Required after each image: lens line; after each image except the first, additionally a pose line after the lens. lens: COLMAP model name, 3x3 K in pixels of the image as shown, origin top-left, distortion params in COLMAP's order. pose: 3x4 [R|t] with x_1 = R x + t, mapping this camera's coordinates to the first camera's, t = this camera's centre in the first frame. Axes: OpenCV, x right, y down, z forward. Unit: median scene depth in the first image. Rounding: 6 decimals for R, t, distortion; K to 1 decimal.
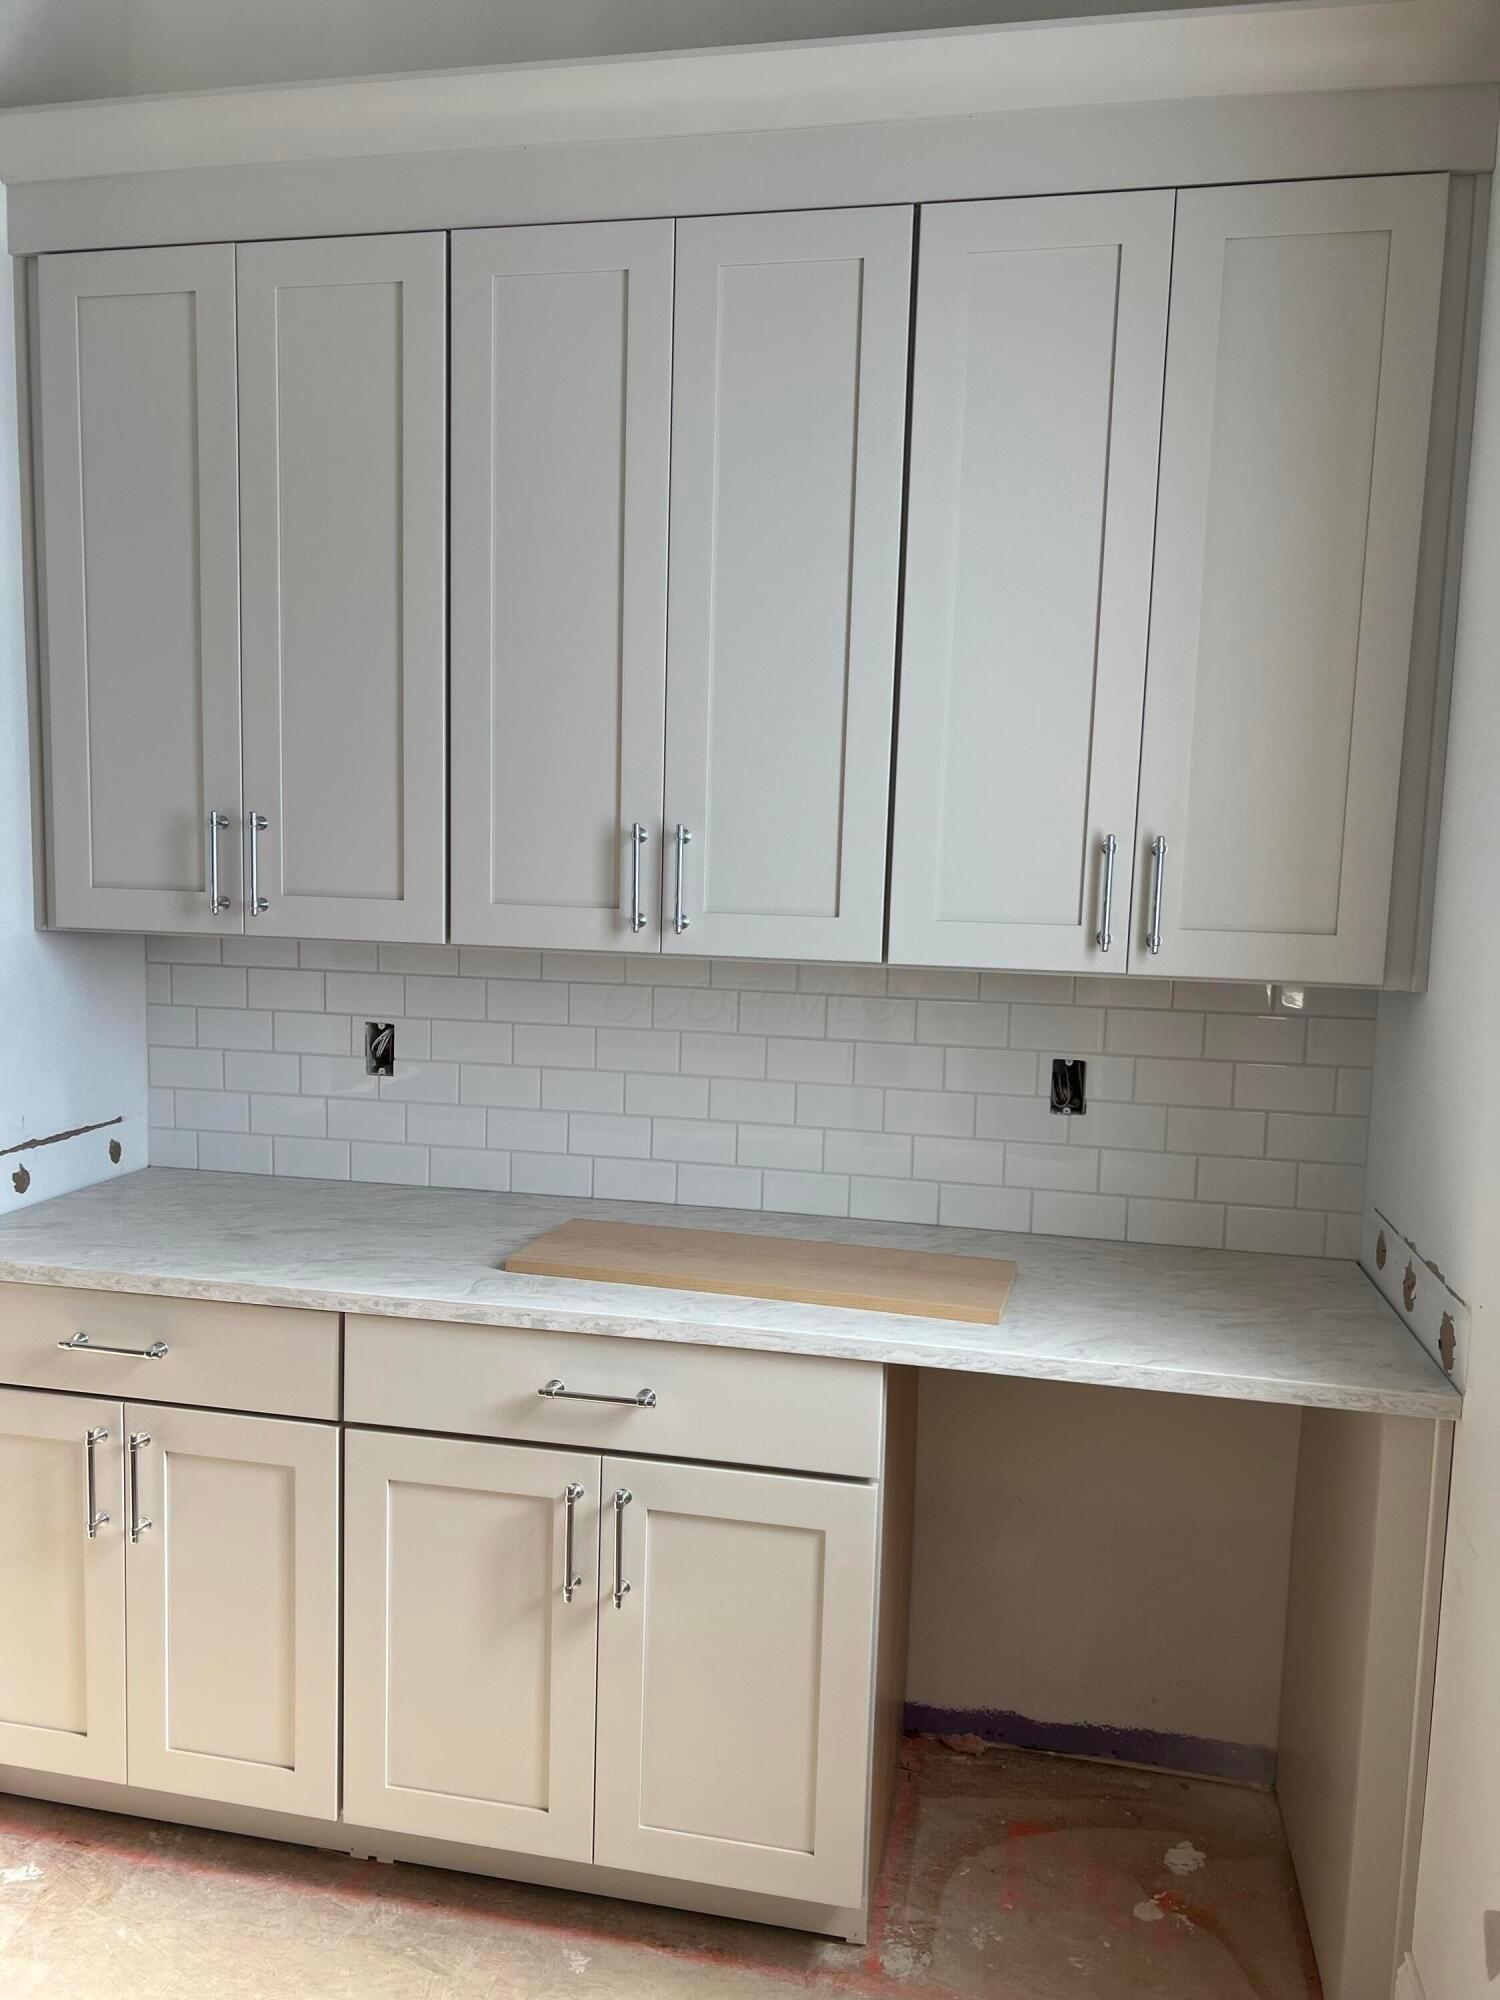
lens RADIAL K [[1515.4, 0, 747.5], [0, 1515.4, 1011.2], [0, 0, 1]] dist [0.057254, -0.064559]
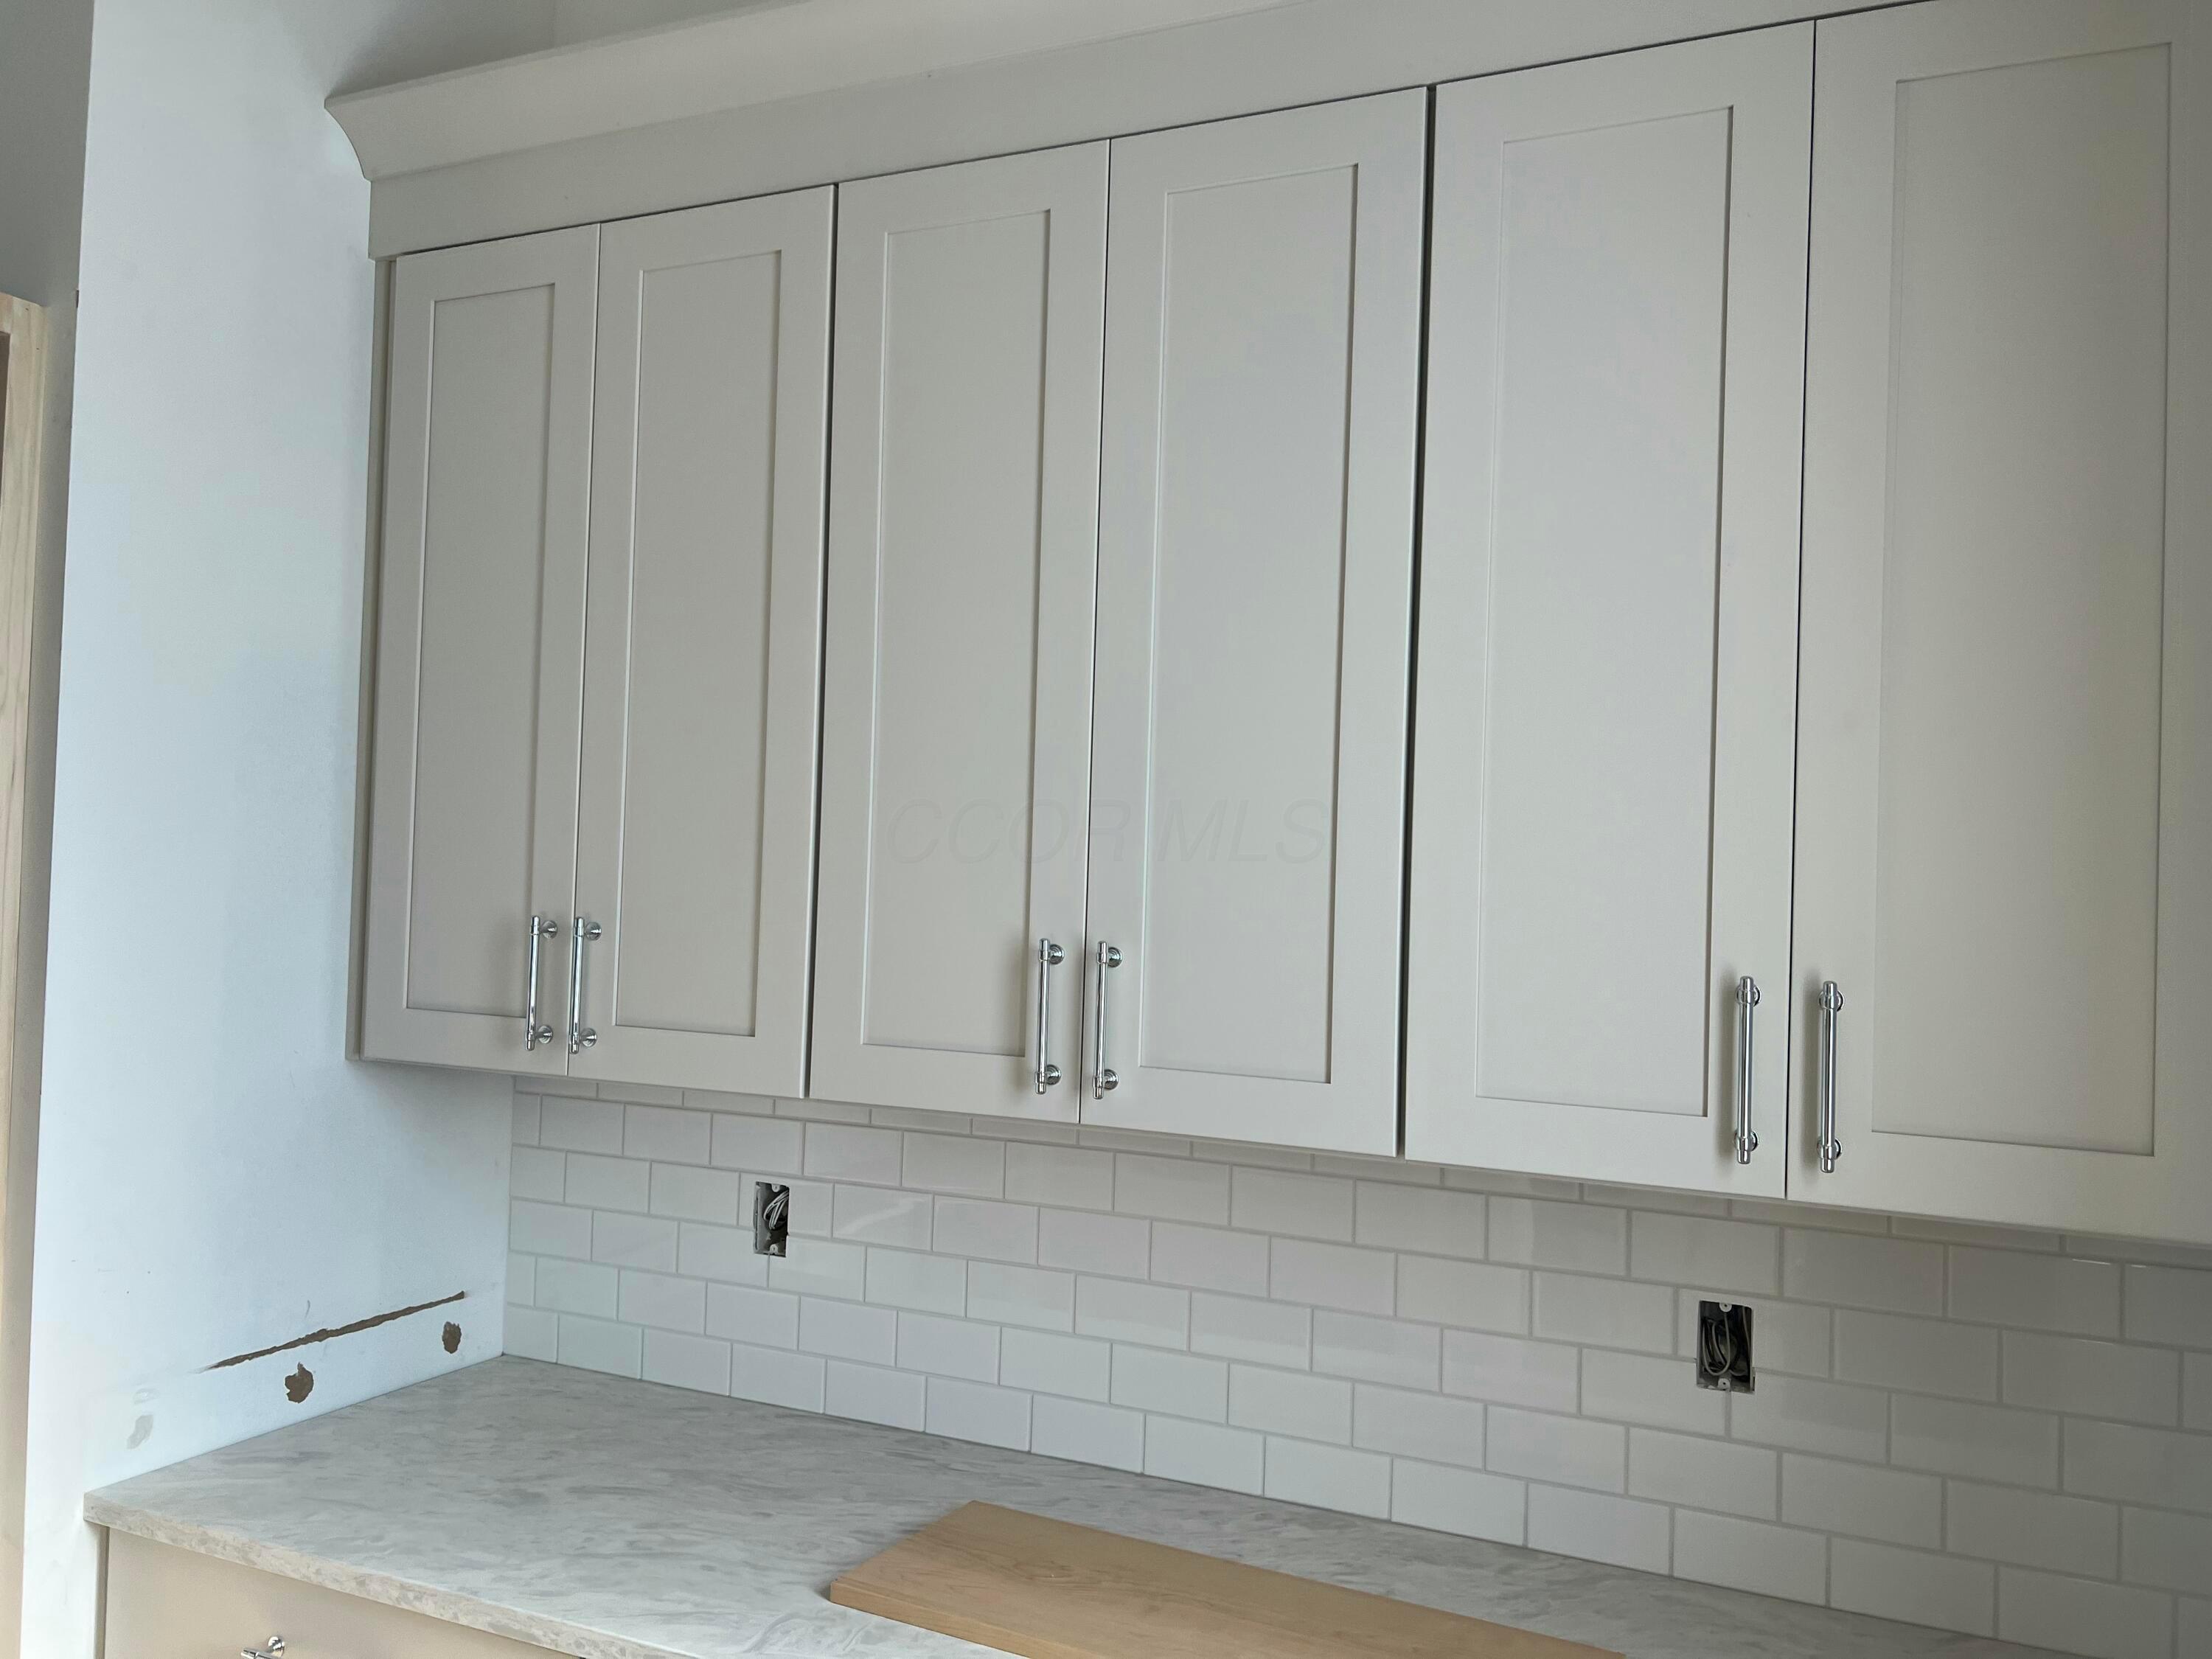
lens RADIAL K [[1676.0, 0, 1101.8], [0, 1676.0, 821.8], [0, 0, 1]] dist [0.057254, -0.064559]
pose [[0.977802, -0.002938, -0.209512, 0.109121], [-0.028351, 0.988852, -0.146180, -0.060991], [0.207606, 0.148875, 0.966818, 0.227348]]
